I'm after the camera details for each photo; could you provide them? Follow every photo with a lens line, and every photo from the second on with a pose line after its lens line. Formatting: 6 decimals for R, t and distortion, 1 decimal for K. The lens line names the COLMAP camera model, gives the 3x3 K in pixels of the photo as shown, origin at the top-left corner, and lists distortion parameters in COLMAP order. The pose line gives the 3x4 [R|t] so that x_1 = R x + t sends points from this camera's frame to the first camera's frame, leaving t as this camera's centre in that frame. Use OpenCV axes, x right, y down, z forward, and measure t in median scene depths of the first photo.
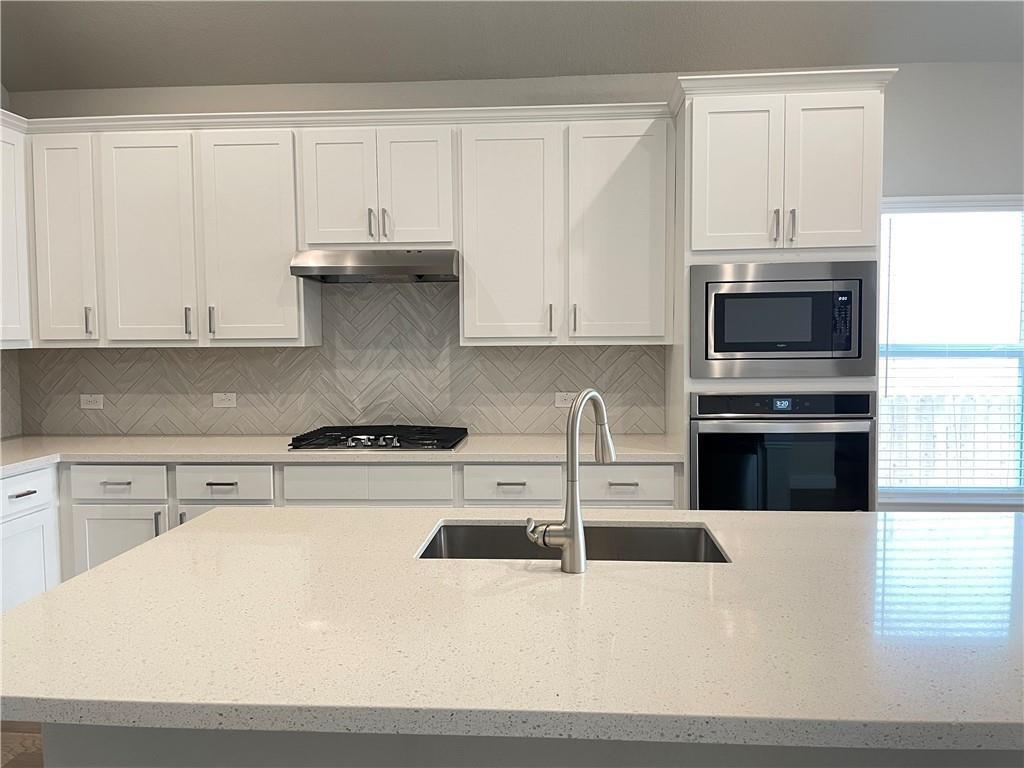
lens RADIAL K [[779.0, 0, 513.1], [0, 779.0, 381.9], [0, 0, 1]] dist [0.049818, -0.010349]
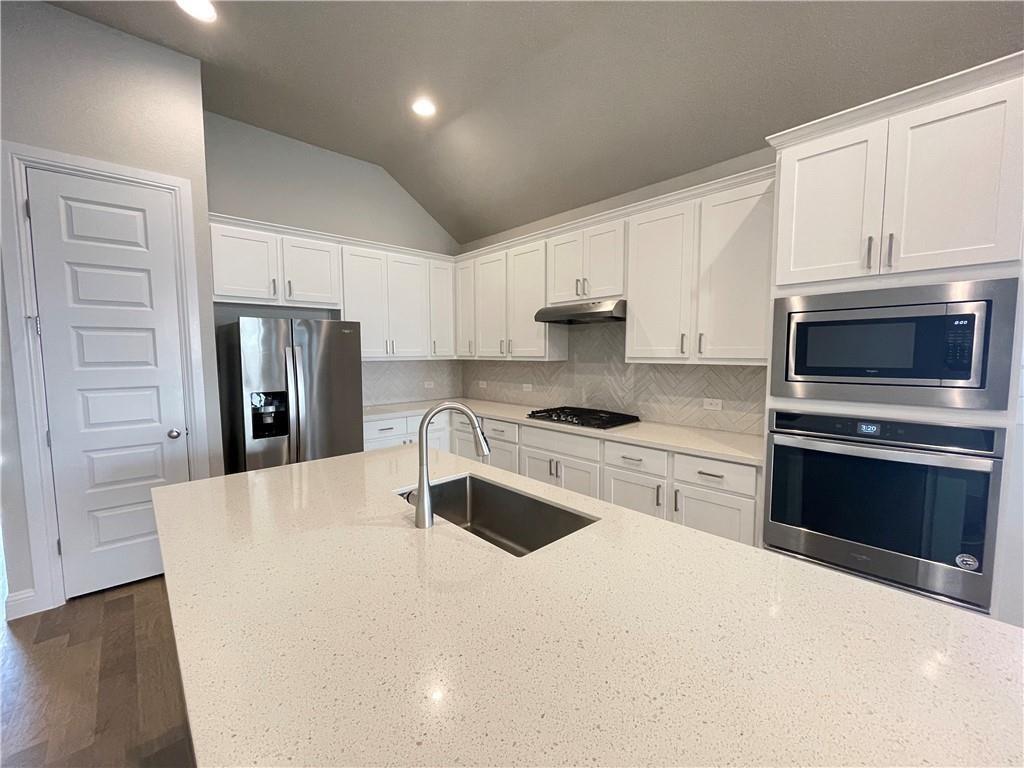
lens RADIAL K [[414.1, 0, 510.0], [0, 414.1, 385.6], [0, 0, 1]] dist [-0.000910, 0.000549]
pose [[0.727986, 0.061743, -0.682806, 0.354974], [-0.043554, 0.998090, 0.043817, -0.029799], [0.684207, -0.002159, 0.729285, 0.276979]]
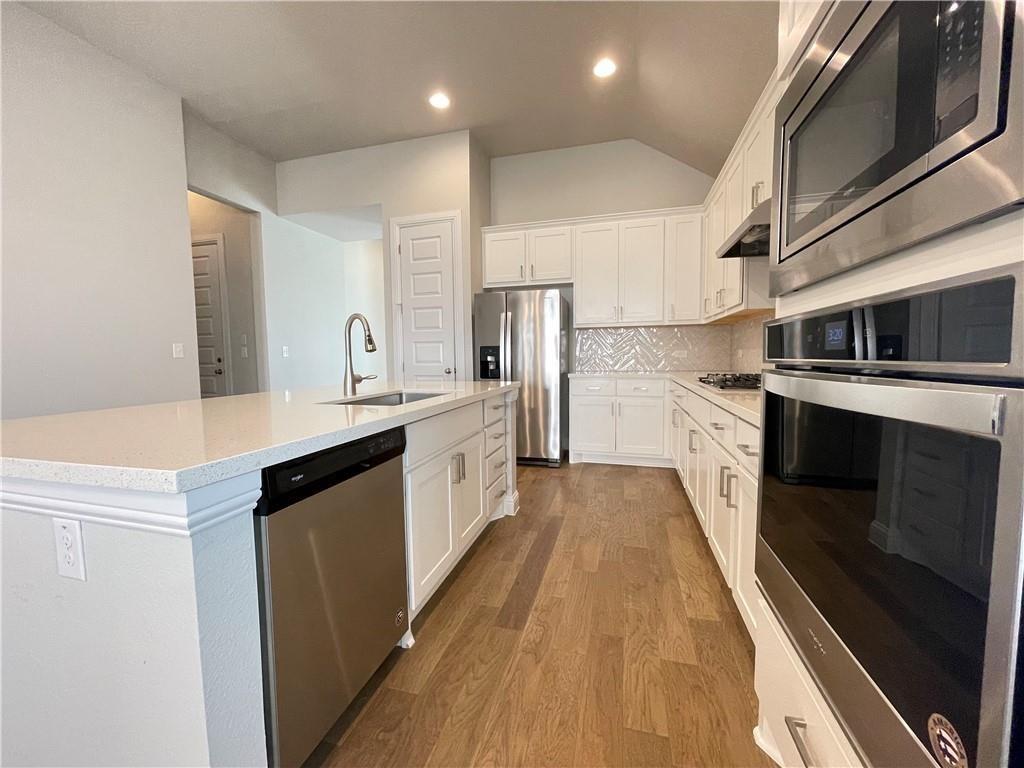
lens RADIAL K [[414.1, 0, 507.1], [0, 414.1, 381.0], [0, 0, 1]] dist [-0.000910, 0.000549]
pose [[-0.209734, 0.075694, -0.974824, 0.566405], [-0.046832, 0.995077, 0.087342, 0.035168], [0.976636, 0.063972, -0.205157, 0.856431]]
